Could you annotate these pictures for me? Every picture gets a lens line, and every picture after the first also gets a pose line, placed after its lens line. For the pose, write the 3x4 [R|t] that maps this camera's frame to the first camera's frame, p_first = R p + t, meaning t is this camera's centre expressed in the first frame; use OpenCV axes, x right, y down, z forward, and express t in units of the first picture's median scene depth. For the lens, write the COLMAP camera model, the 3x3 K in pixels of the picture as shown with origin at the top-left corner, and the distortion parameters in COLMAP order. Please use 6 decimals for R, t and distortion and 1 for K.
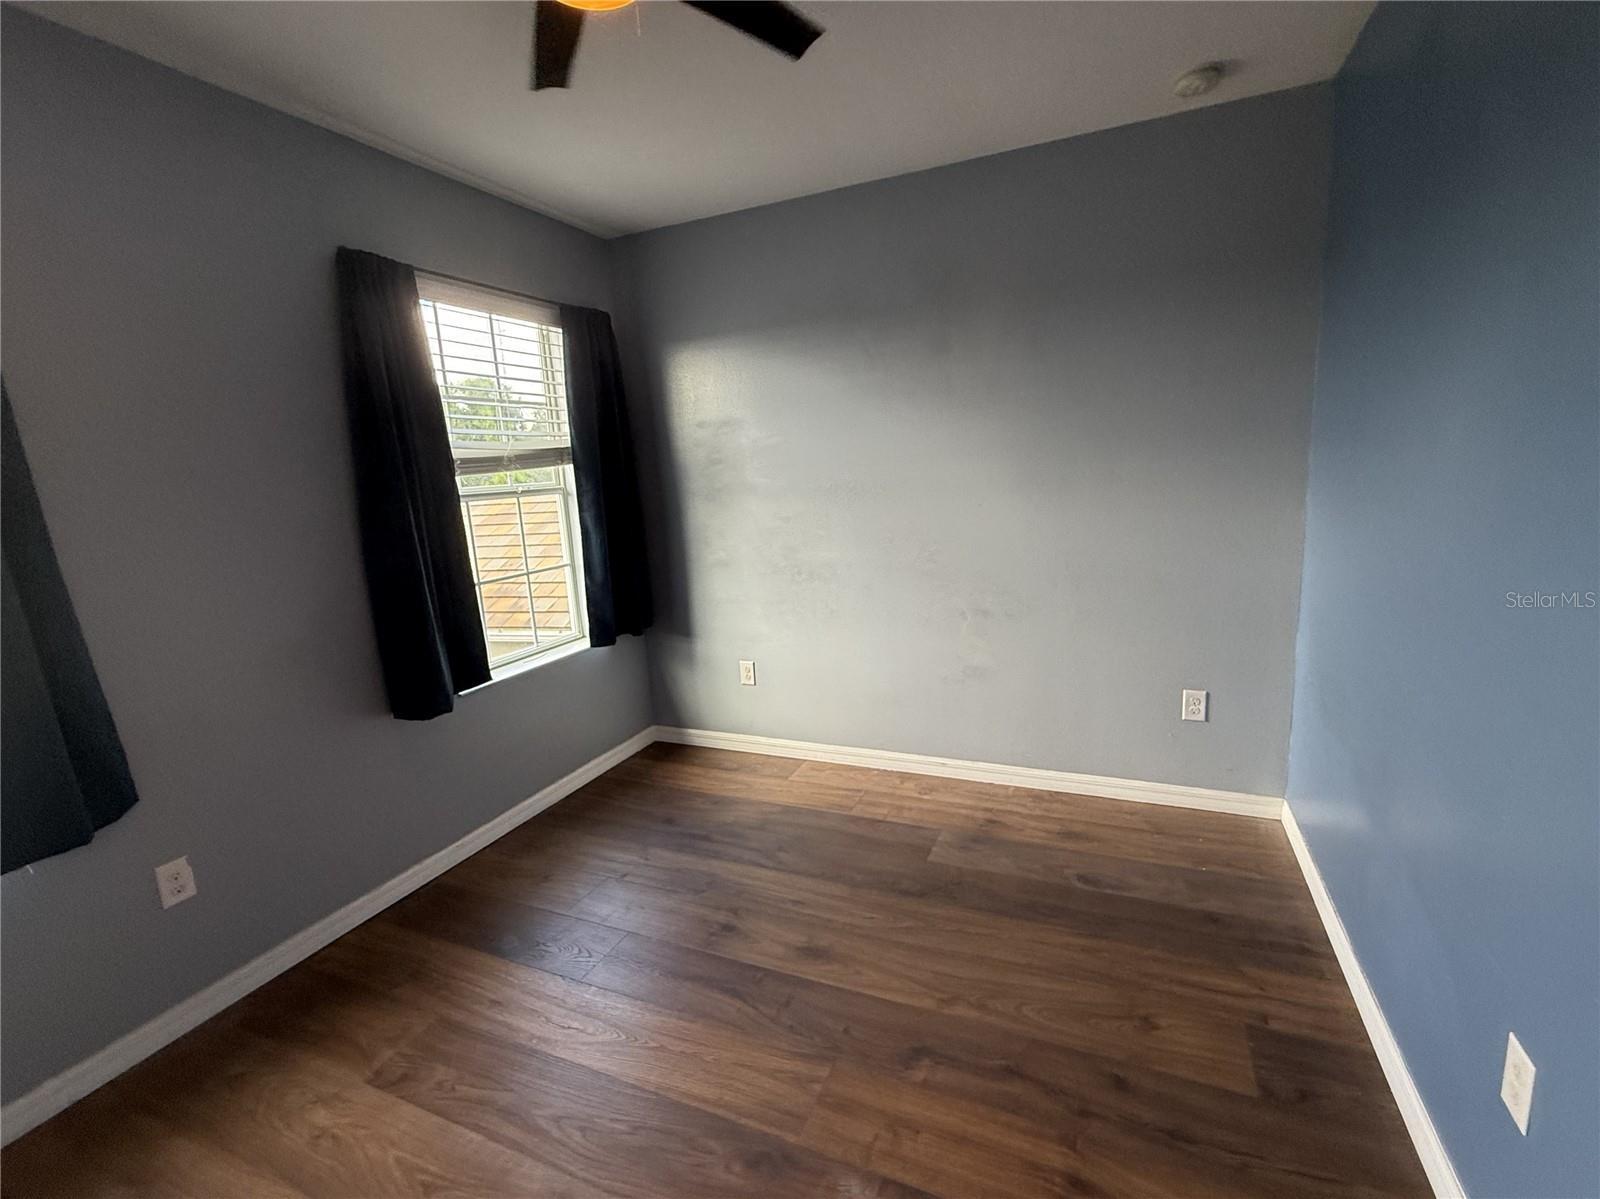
lens RADIAL K [[653.3, 0, 800.0], [0, 653.3, 599.5], [0, 0, 1]] dist [0.000034, -0.000032]
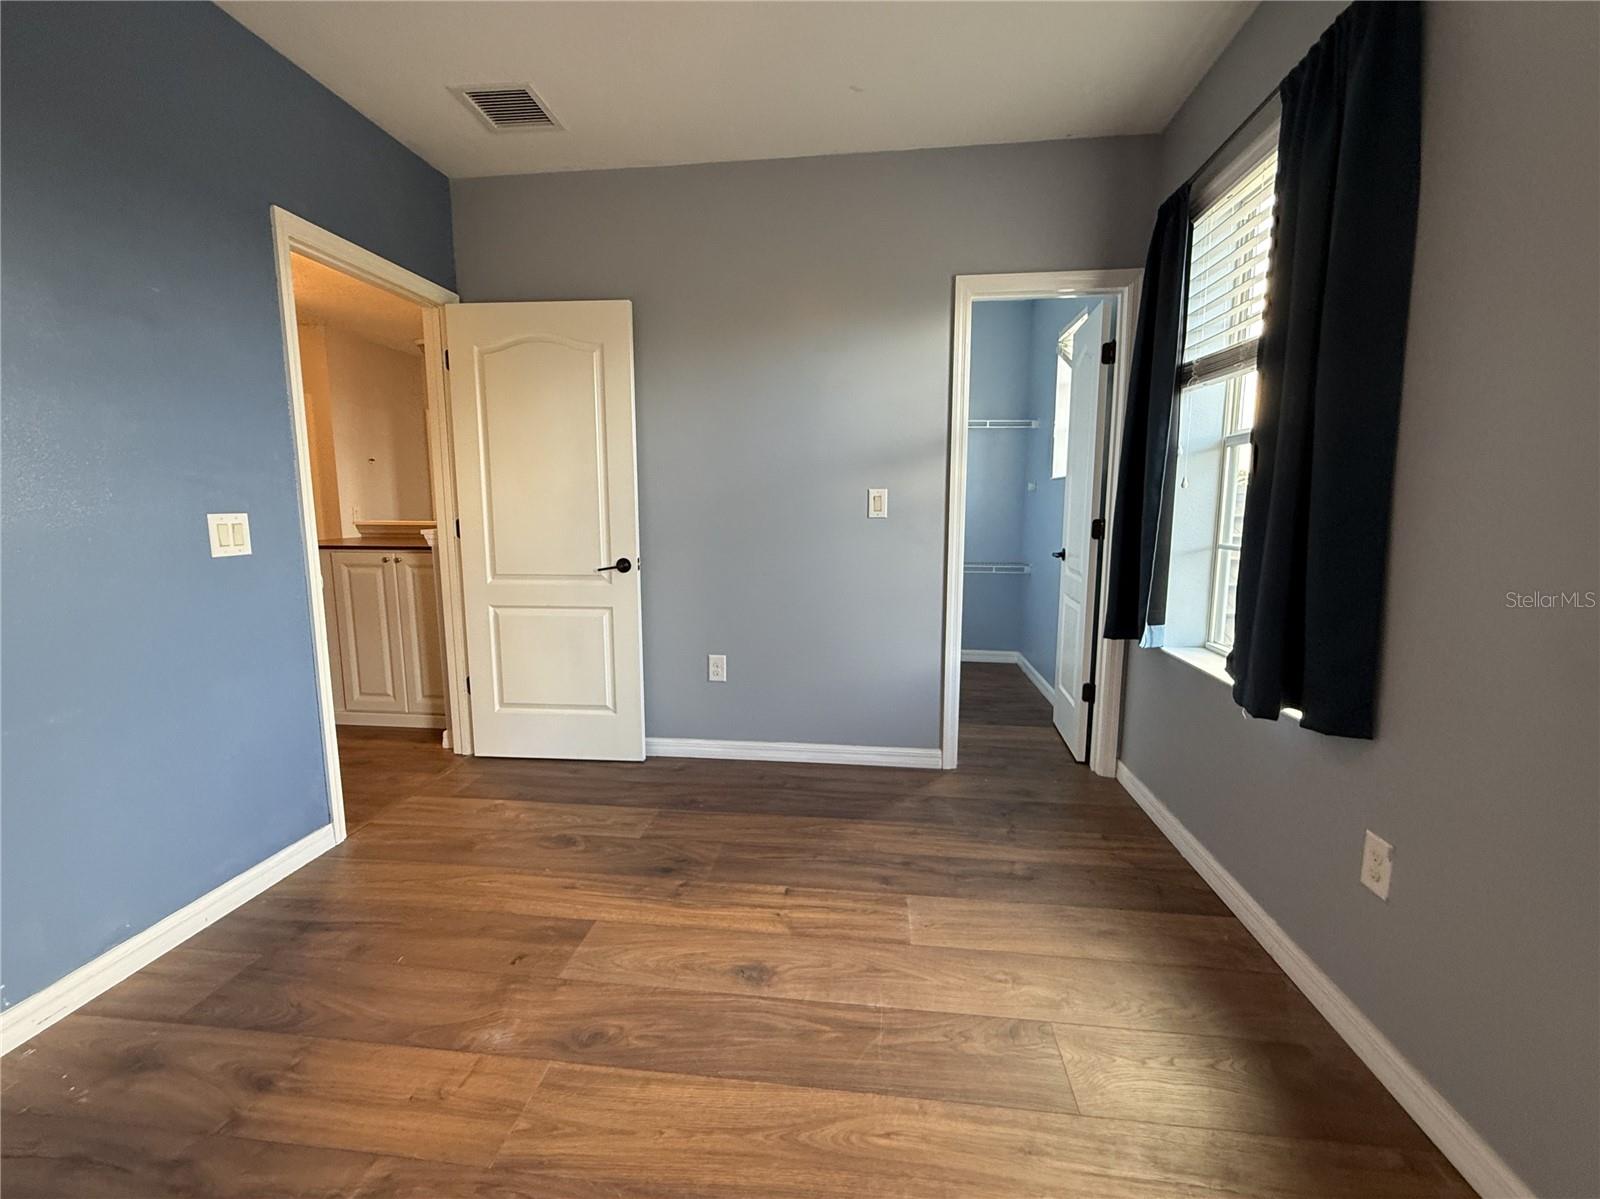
lens RADIAL K [[653.3, 0, 800.0], [0, 653.3, 599.5], [0, 0, 1]] dist [0.000034, -0.000032]
pose [[-0.951979, 0.108968, -0.286115, -0.145754], [0.002699, 0.937468, 0.348060, -0.158048], [0.306151, 0.330574, -0.892744, 1.657673]]
